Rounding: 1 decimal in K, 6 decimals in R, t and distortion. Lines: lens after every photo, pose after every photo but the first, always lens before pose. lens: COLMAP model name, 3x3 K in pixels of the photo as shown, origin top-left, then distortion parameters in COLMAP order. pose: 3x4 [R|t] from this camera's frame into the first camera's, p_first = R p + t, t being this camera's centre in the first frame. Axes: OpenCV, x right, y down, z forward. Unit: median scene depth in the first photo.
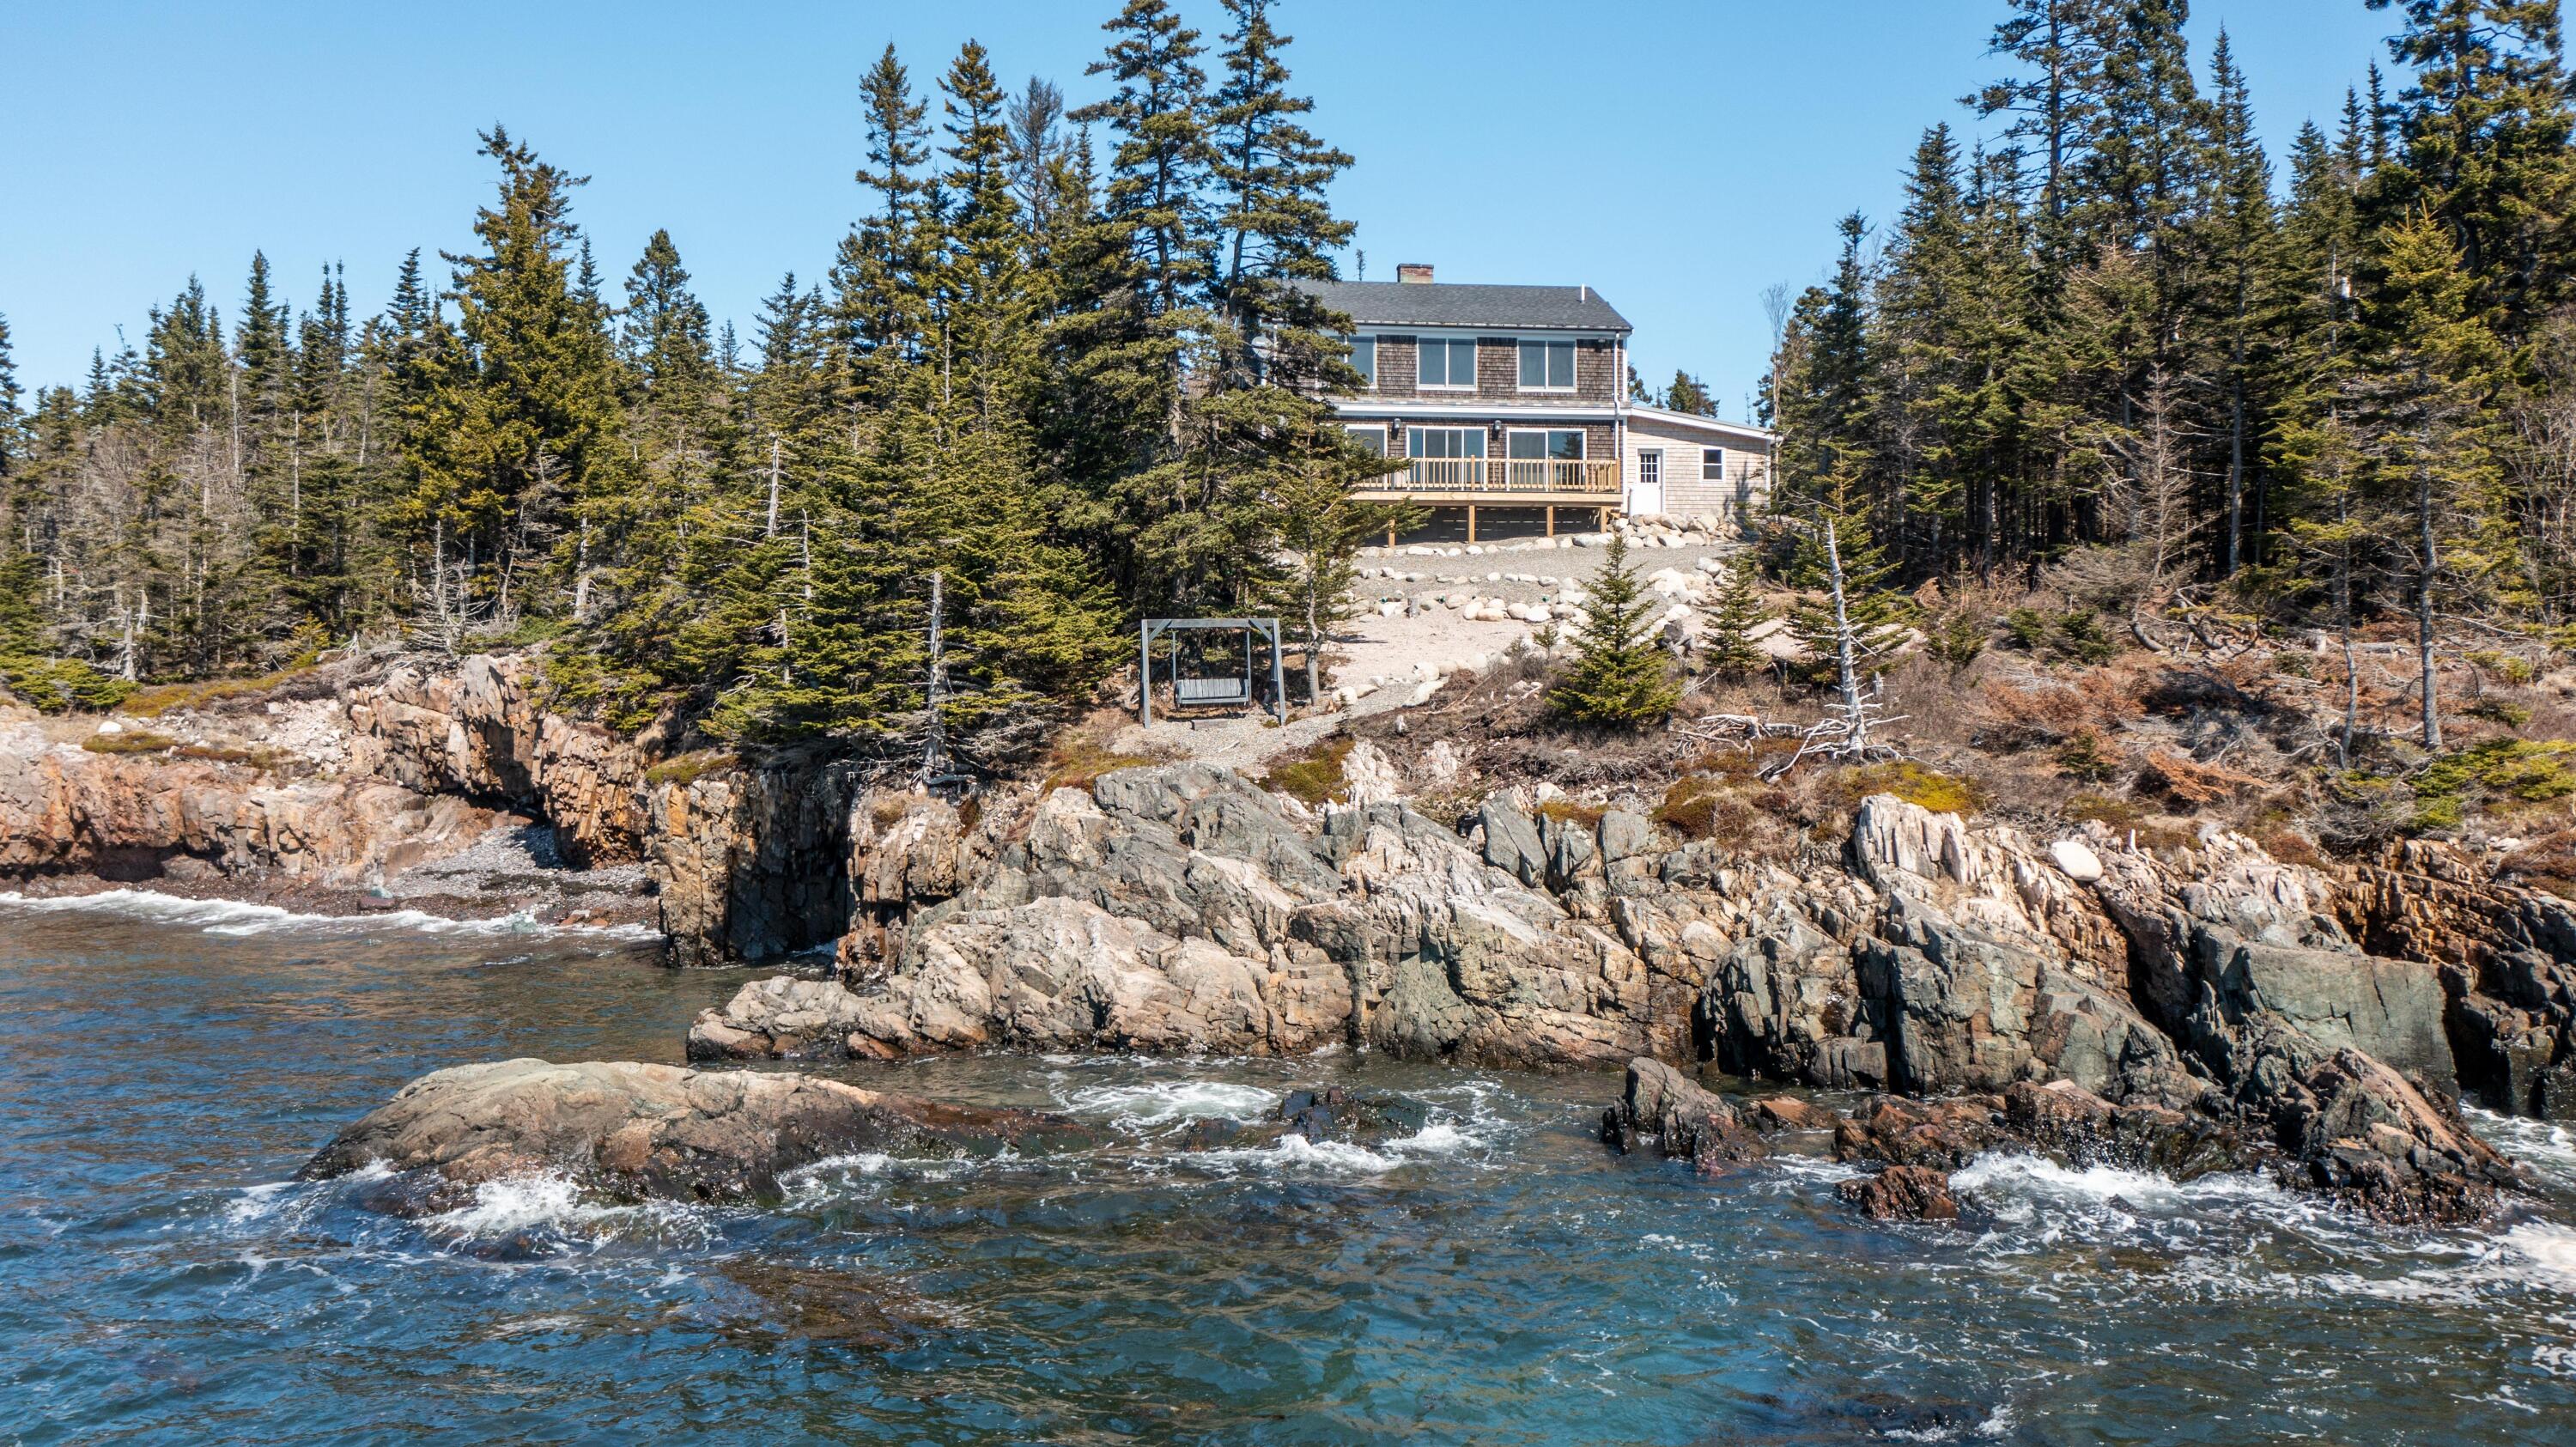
lens RADIAL K [[2060.3, 0, 1288.0], [0, 2060.3, 723.5], [0, 0, 1]] dist [-0.000010, 0.007965]
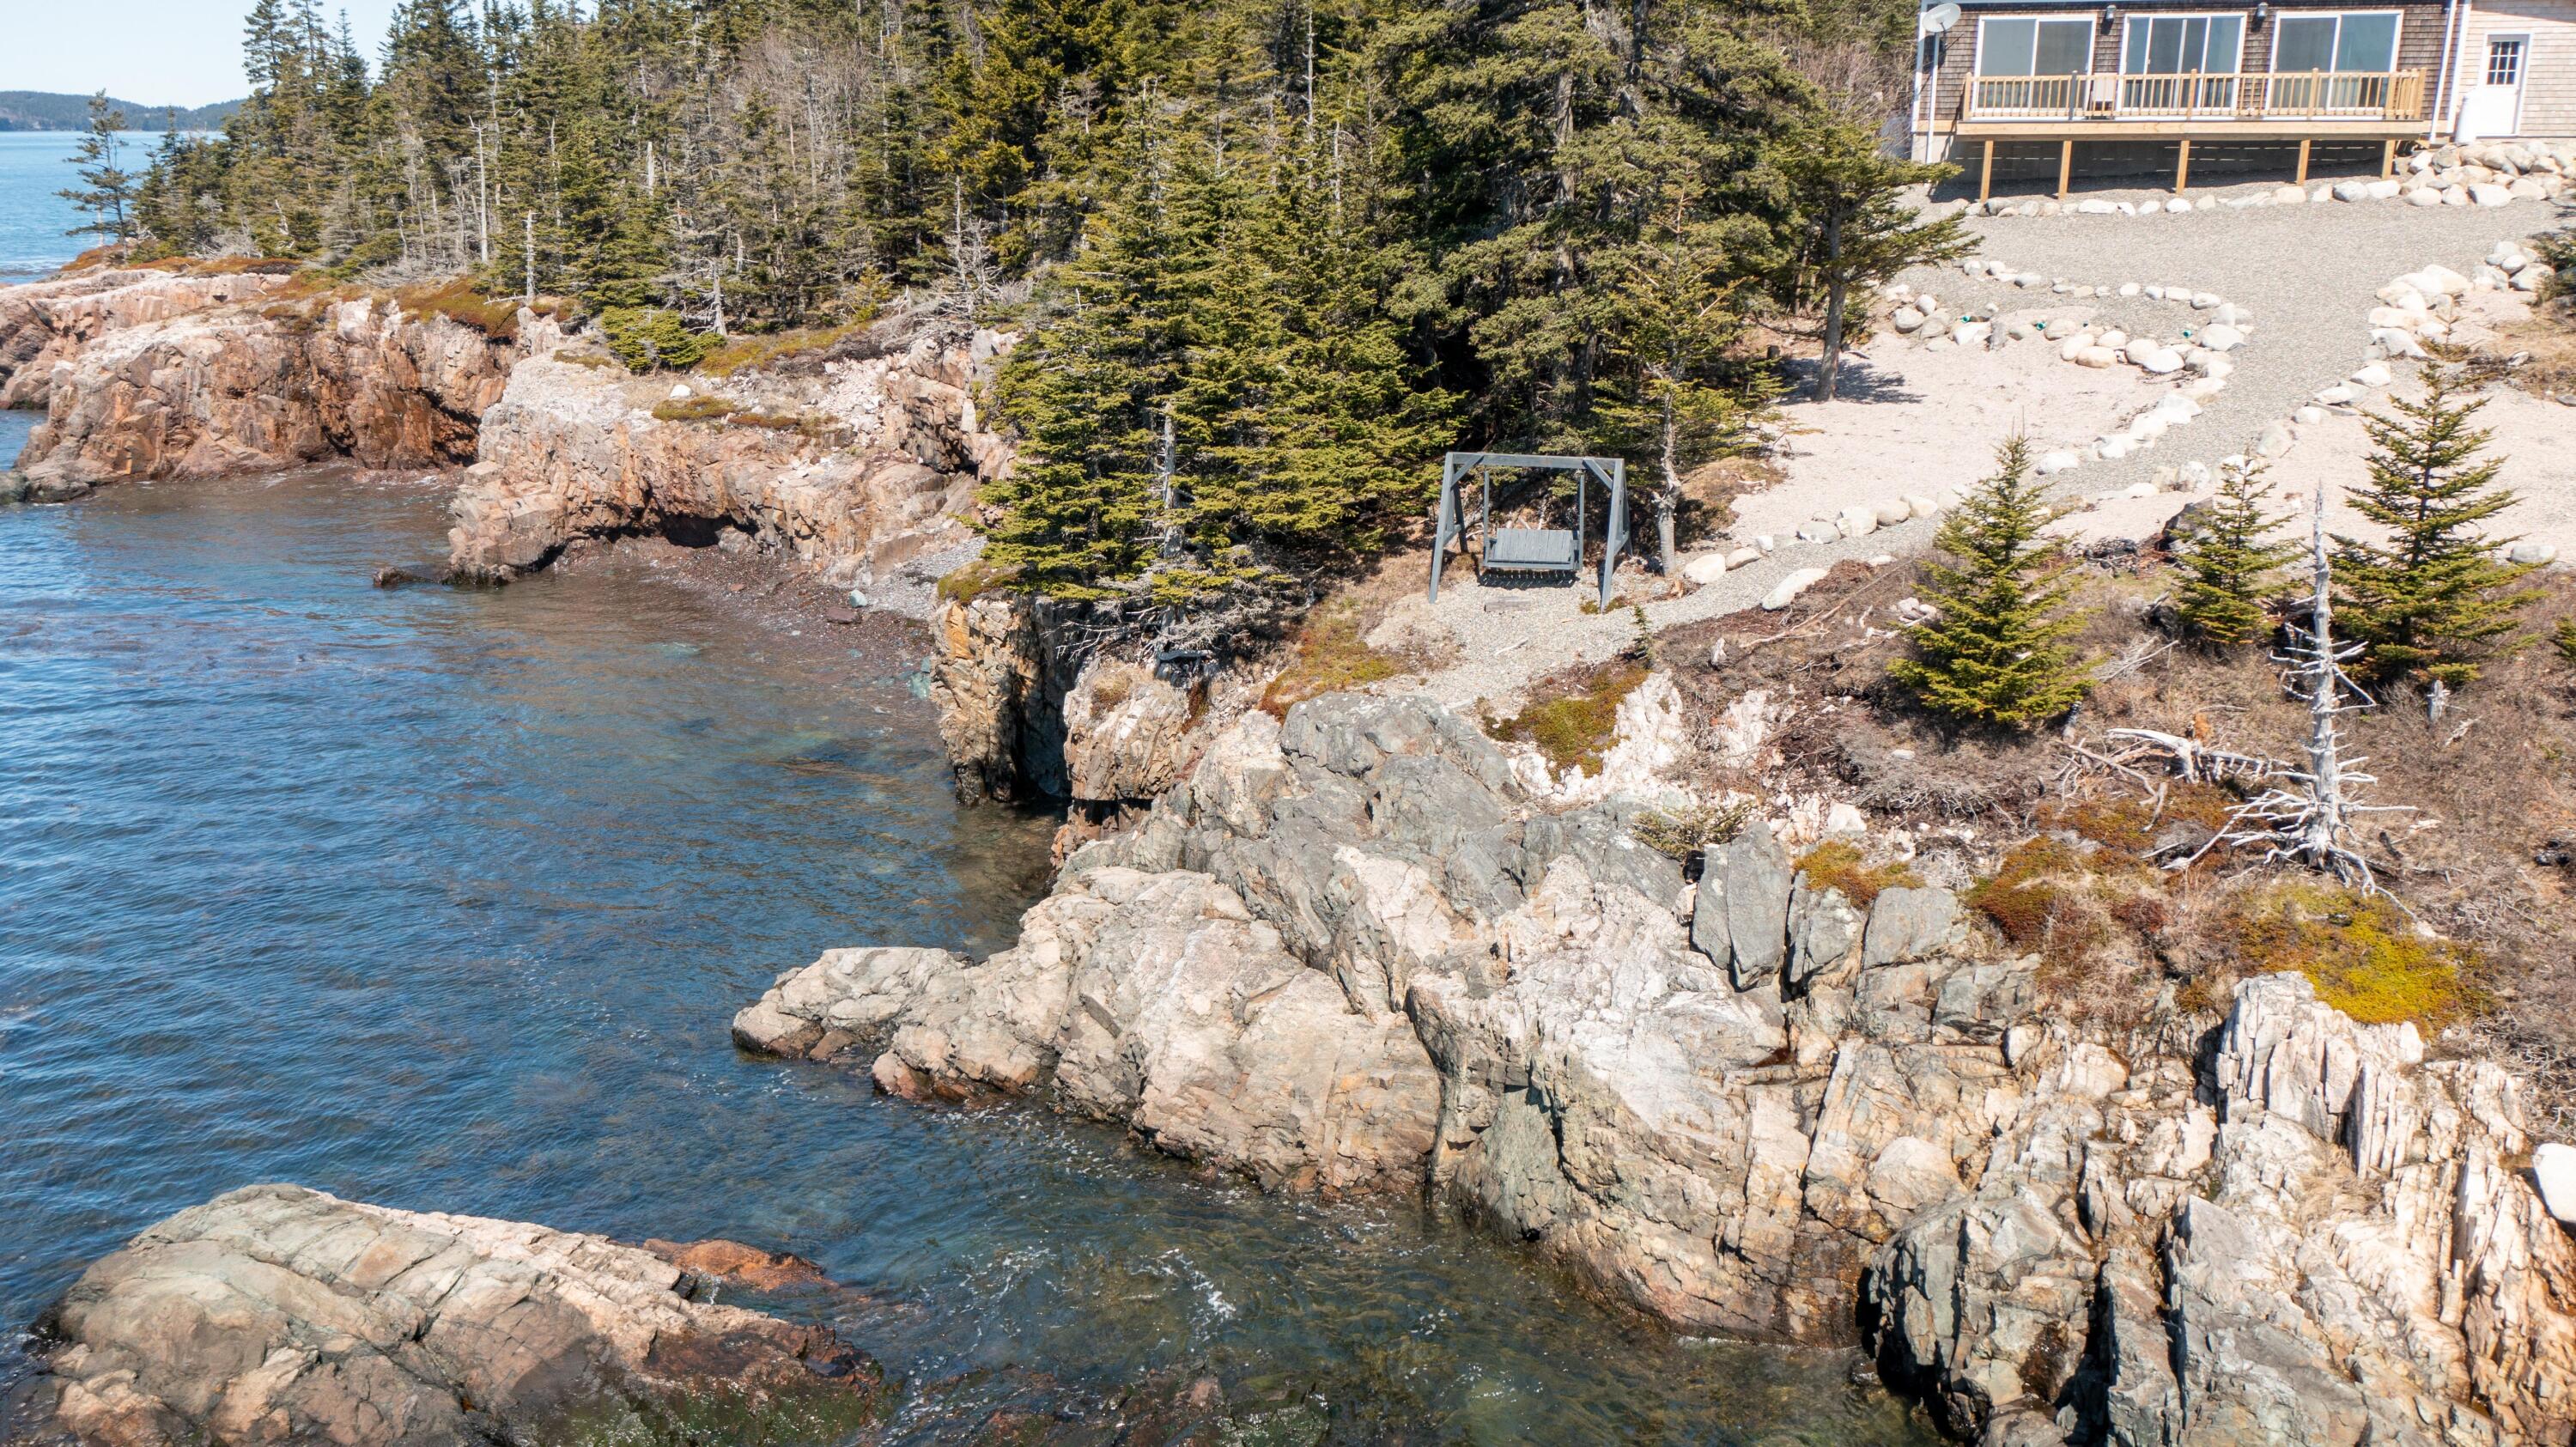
lens RADIAL K [[2060.3, 0, 1288.0], [0, 2060.3, 723.5], [0, 0, 1]] dist [-0.000010, 0.007965]
pose [[0.898758, 0.121639, -0.421234, 0.209712], [-0.003946, 0.962951, 0.269649, -0.157632], [0.438427, -0.240687, 0.865940, 0.271138]]
